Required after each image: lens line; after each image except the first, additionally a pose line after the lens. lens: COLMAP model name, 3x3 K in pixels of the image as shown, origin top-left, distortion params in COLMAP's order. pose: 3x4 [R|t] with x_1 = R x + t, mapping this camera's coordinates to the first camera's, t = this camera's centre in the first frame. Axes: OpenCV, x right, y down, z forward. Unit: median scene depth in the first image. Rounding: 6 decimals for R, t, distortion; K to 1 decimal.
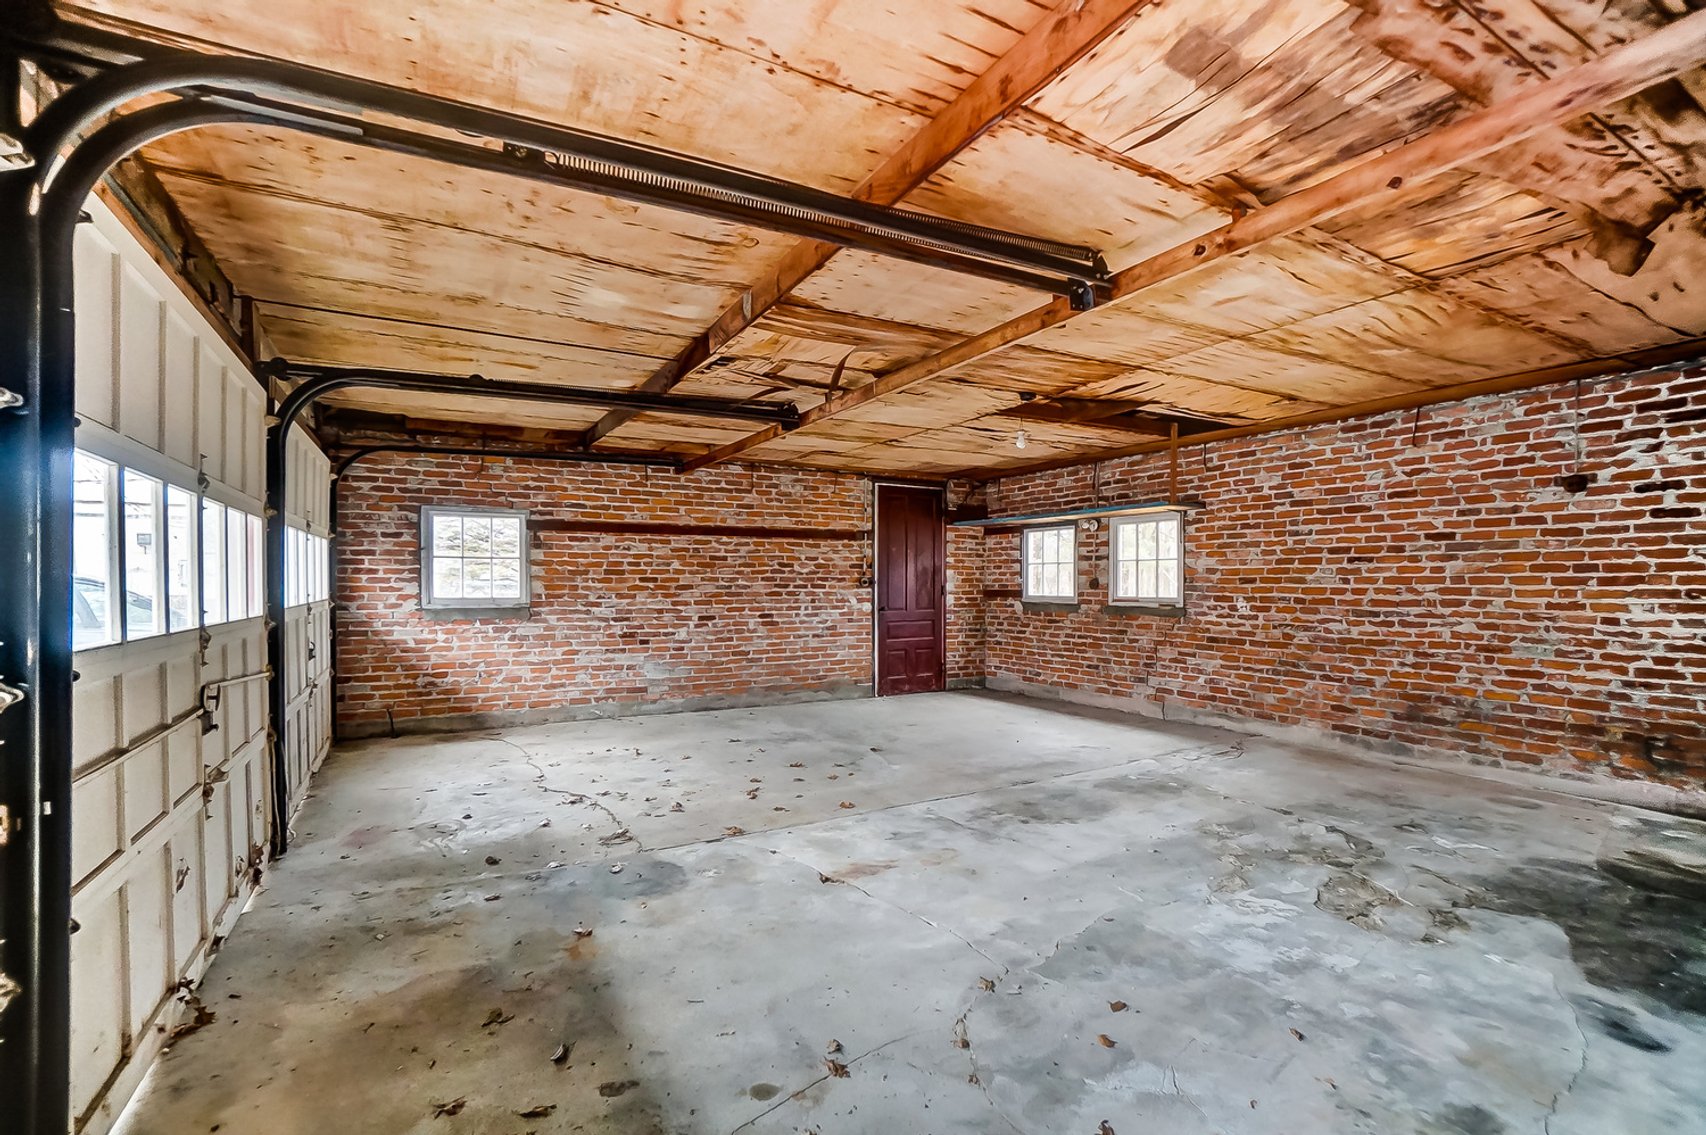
lens RADIAL K [[749.1, 0, 847.1], [0, 749.1, 575.6], [0, 0, 1]] dist [-0.019651, 0.000756]
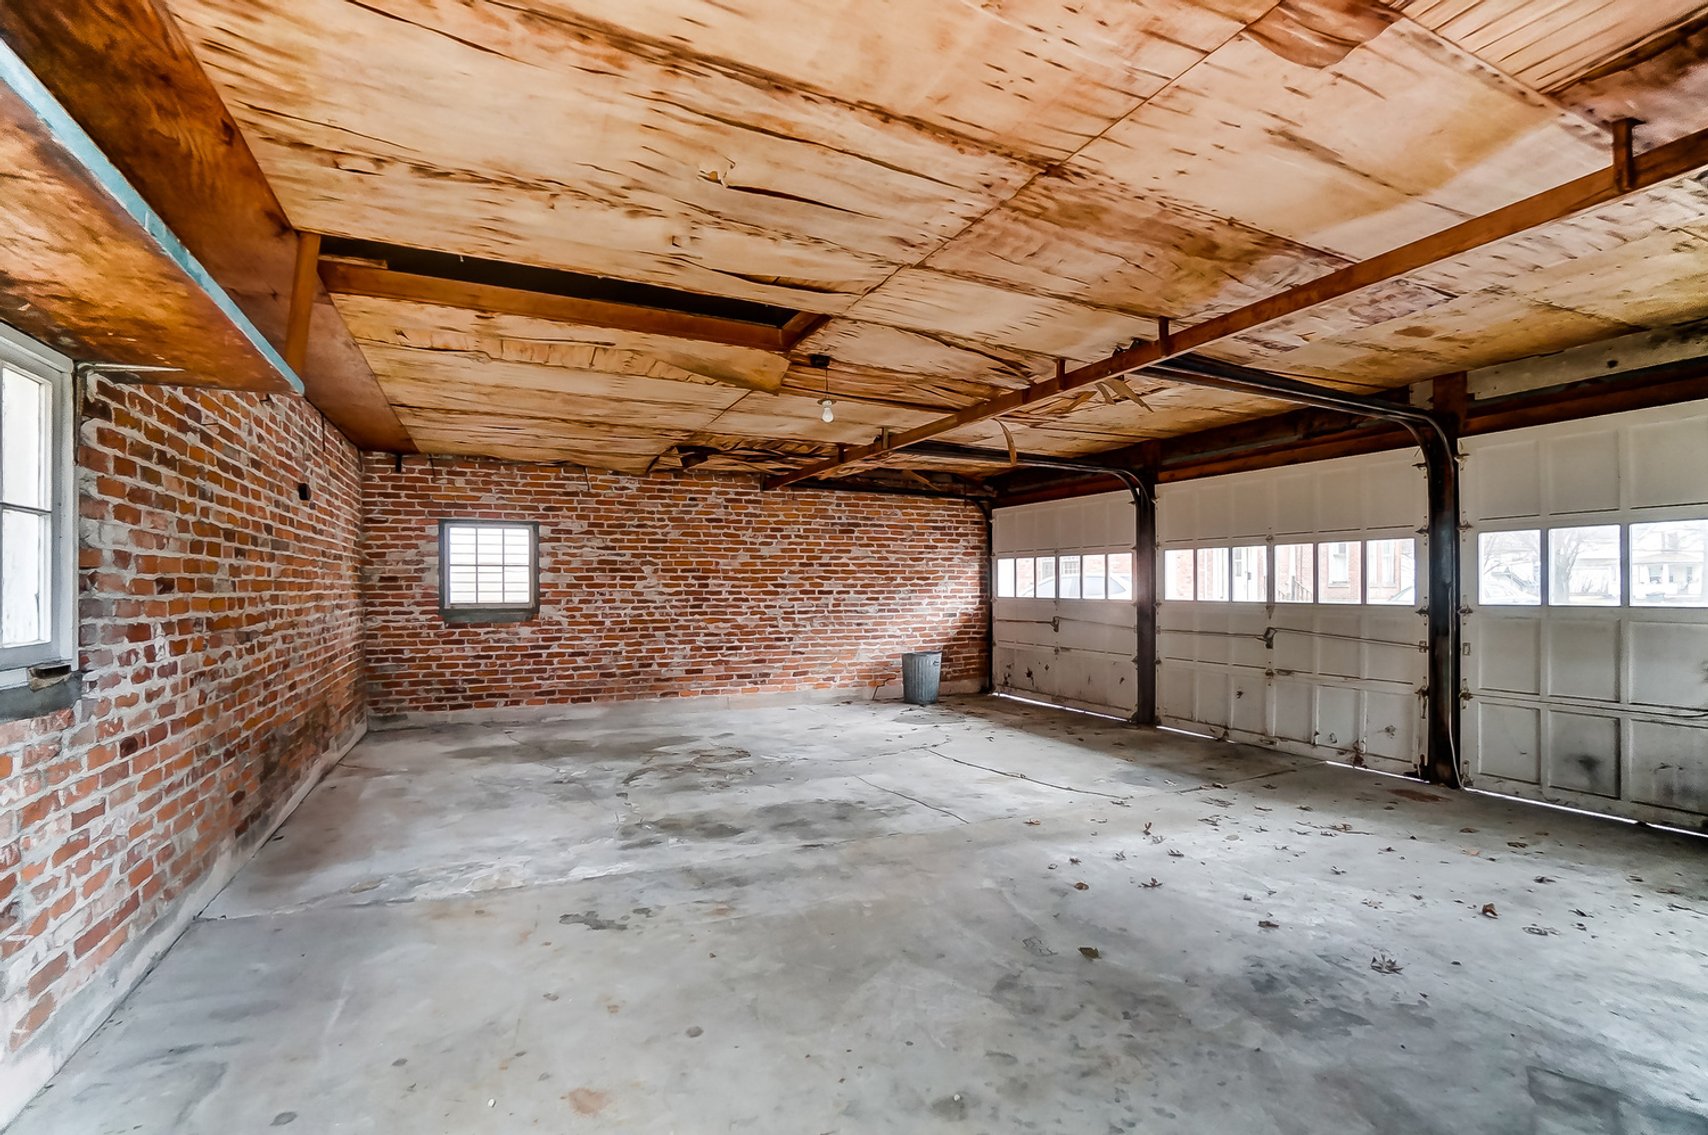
lens RADIAL K [[750.0, 0, 857.0], [0, 750.0, 578.4], [0, 0, 1]] dist [-0.019651, 0.000756]
pose [[-0.997787, 0.001670, 0.066464, 0.169487], [0.000985, 0.999946, -0.010335, 0.011488], [-0.066478, -0.010246, -0.997735, 2.096662]]
